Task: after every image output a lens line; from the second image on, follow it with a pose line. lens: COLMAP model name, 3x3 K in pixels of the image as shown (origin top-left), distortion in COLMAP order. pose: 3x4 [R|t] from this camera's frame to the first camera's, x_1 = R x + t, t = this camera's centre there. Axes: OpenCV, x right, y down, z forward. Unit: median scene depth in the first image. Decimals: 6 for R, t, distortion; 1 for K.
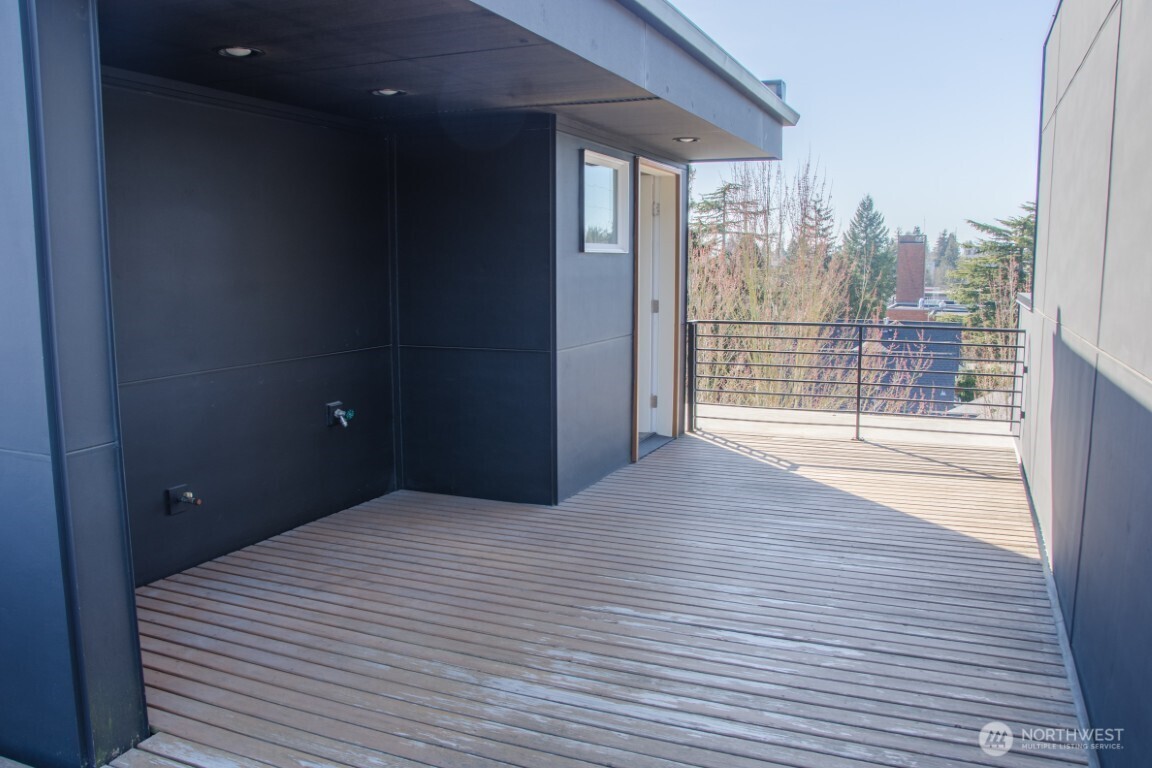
lens RADIAL K [[883.8, 0, 574.9], [0, 883.8, 395.8], [0, 0, 1]] dist [0.028415, -0.007316]
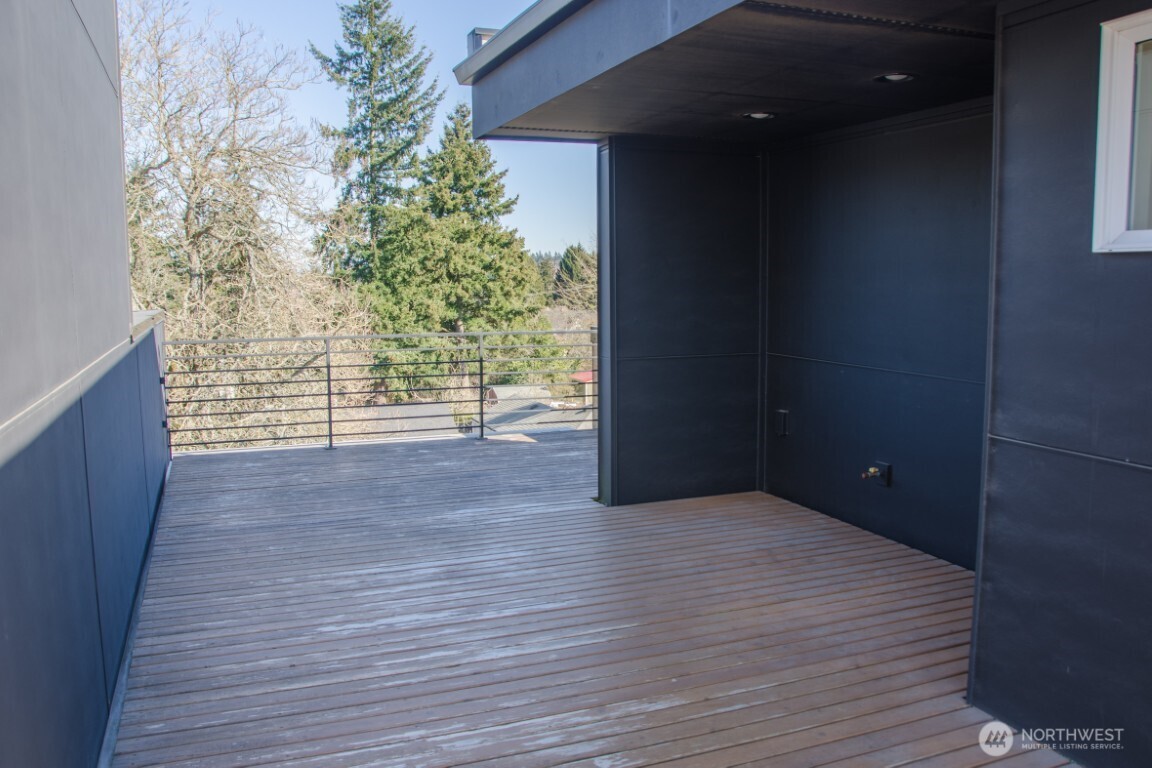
lens RADIAL K [[883.8, 0, 574.9], [0, 883.8, 395.8], [0, 0, 1]] dist [0.028415, -0.007316]
pose [[-0.685638, 0.091579, -0.722159, 0.776390], [-0.101750, 0.970259, 0.219646, -0.232255], [0.720797, 0.224077, -0.655928, 1.680416]]
